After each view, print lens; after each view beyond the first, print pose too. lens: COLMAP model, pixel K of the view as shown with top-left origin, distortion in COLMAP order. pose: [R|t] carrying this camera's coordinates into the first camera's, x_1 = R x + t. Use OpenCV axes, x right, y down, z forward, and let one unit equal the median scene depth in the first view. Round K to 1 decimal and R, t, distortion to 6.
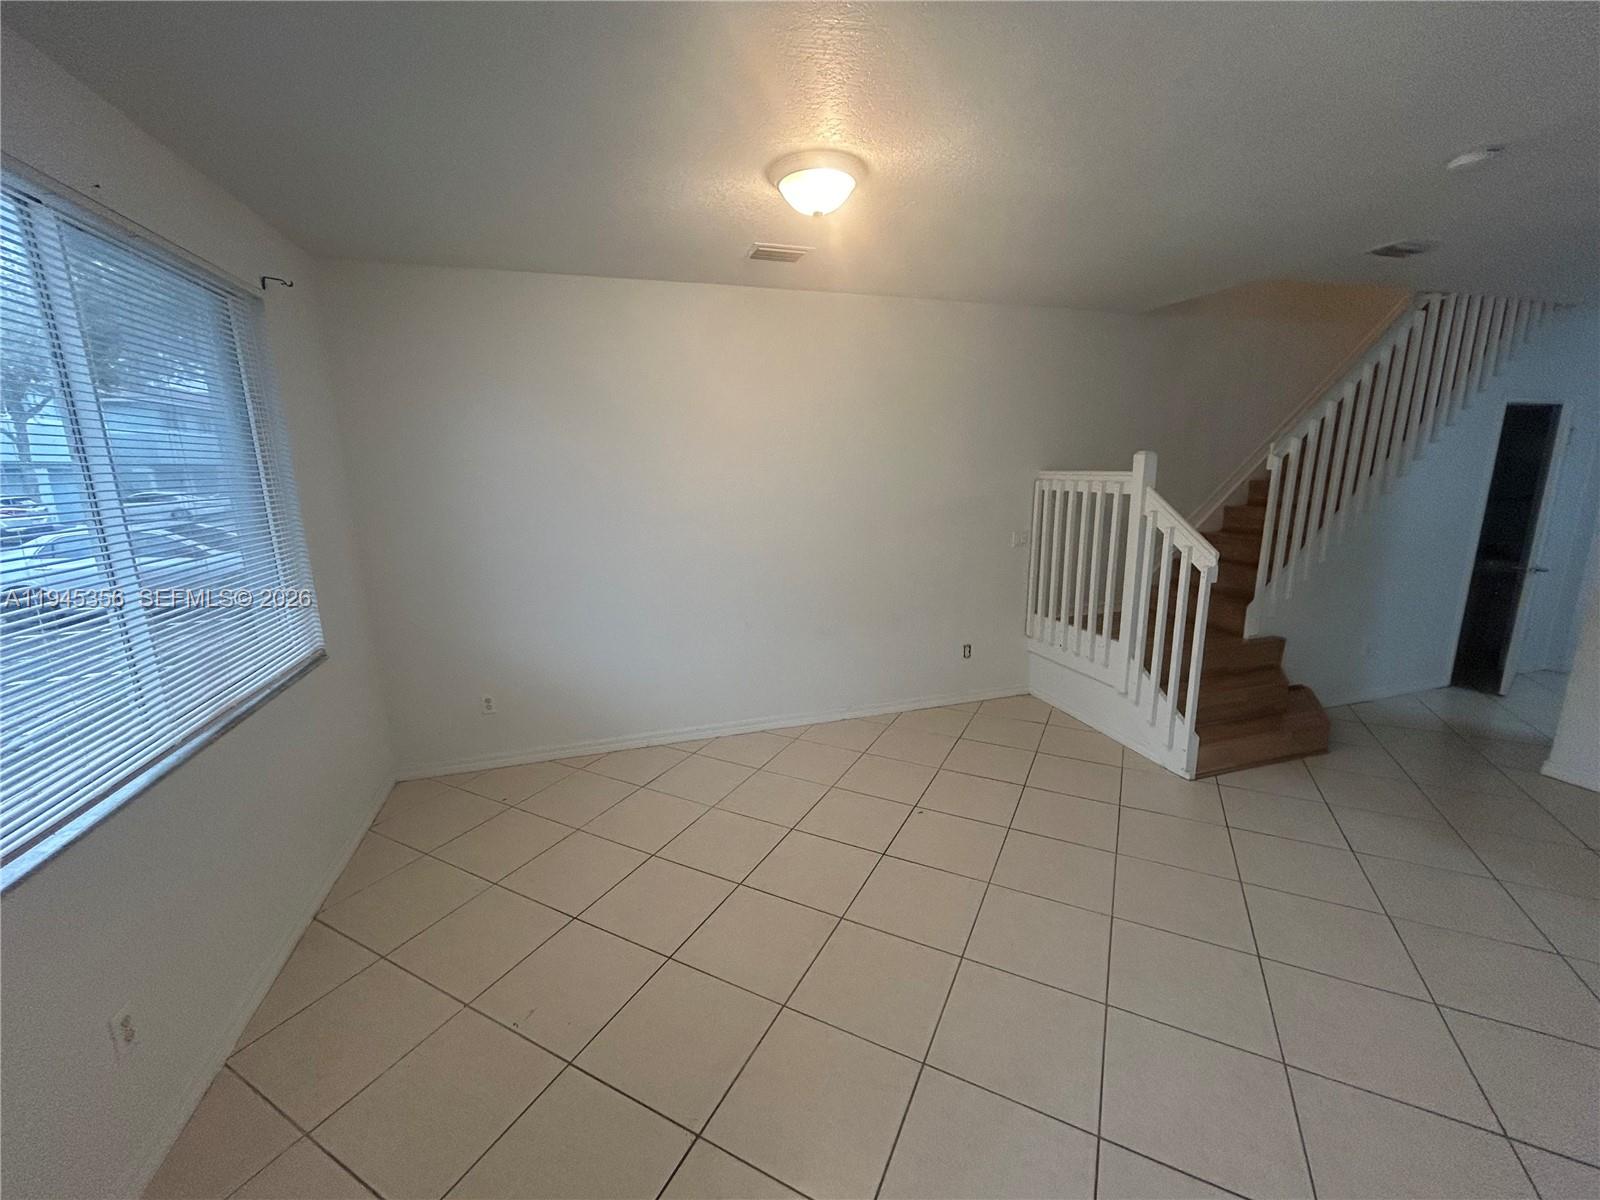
lens RADIAL K [[646.2, 0, 795.2], [0, 646.2, 600.4], [0, 0, 1]] dist [0.000839, 0.000578]
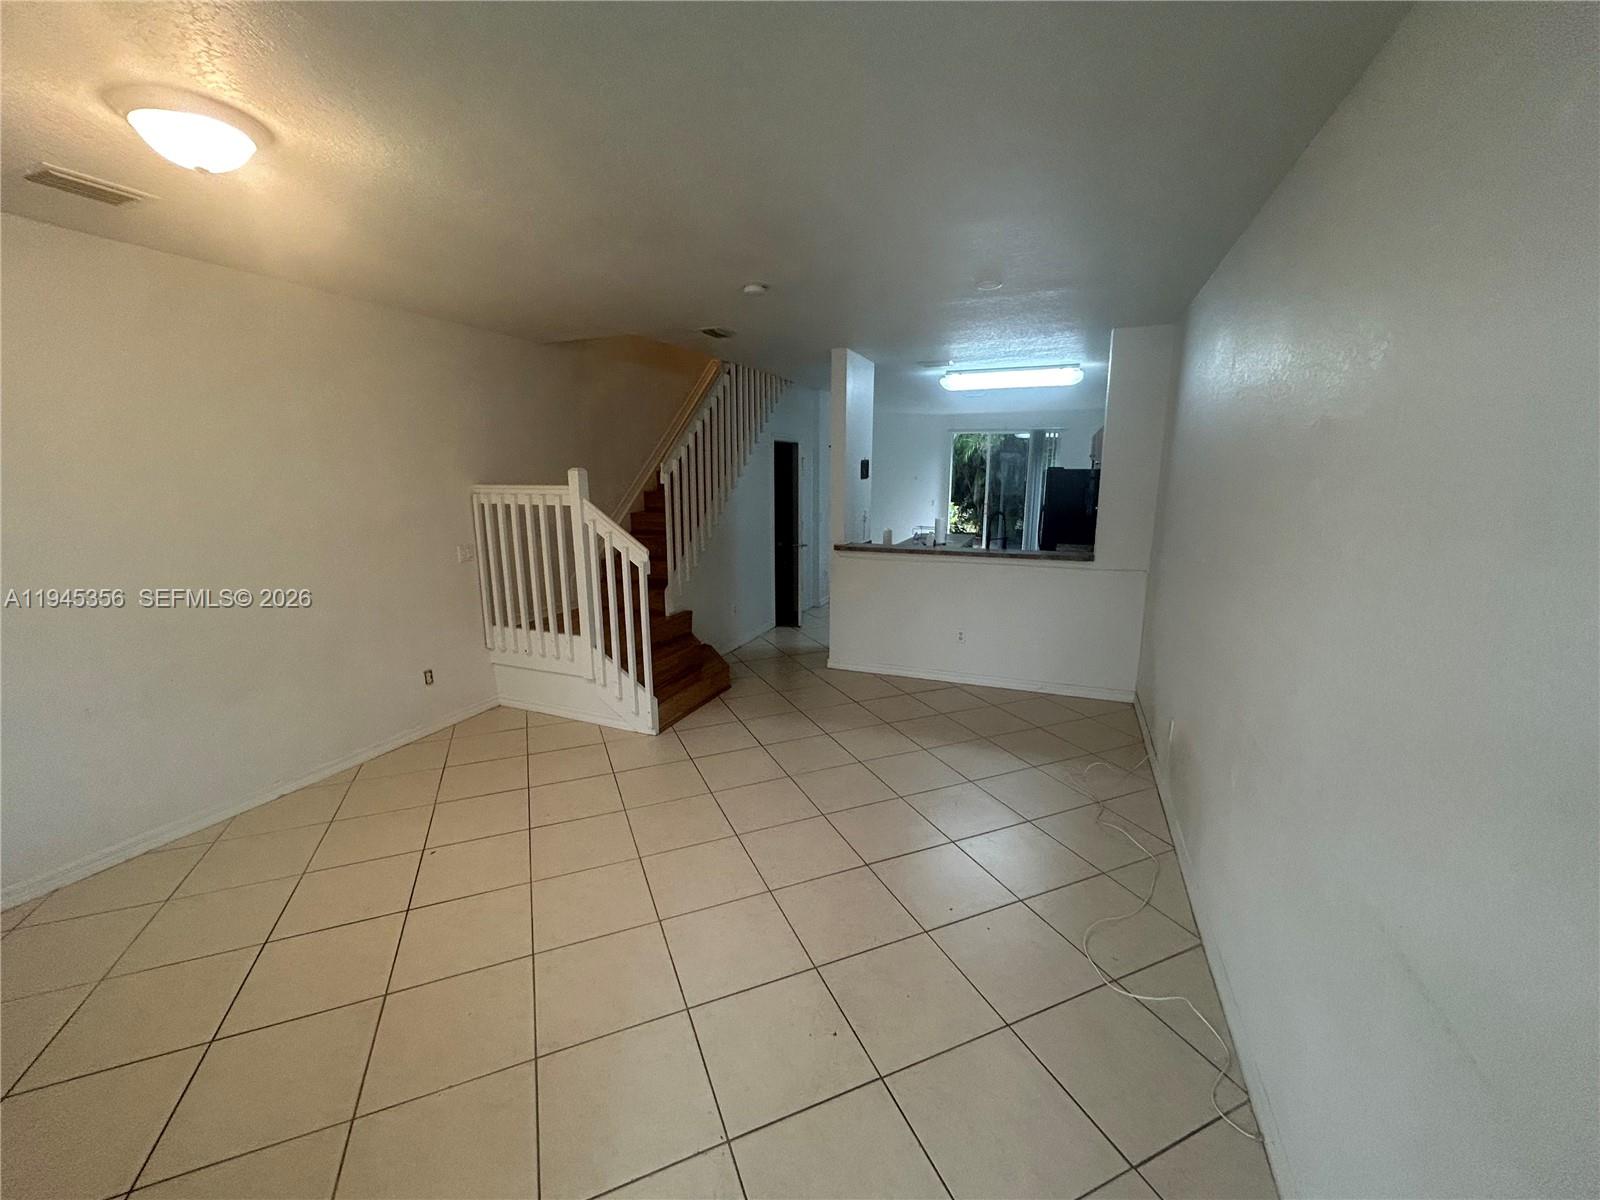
lens RADIAL K [[646.2, 0, 795.2], [0, 646.2, 600.4], [0, 0, 1]] dist [0.000839, 0.000578]
pose [[0.639739, -0.139311, 0.755861, -0.104278], [0.151219, 0.987028, 0.053929, -0.001667], [-0.753569, 0.079800, 0.652507, -0.022147]]
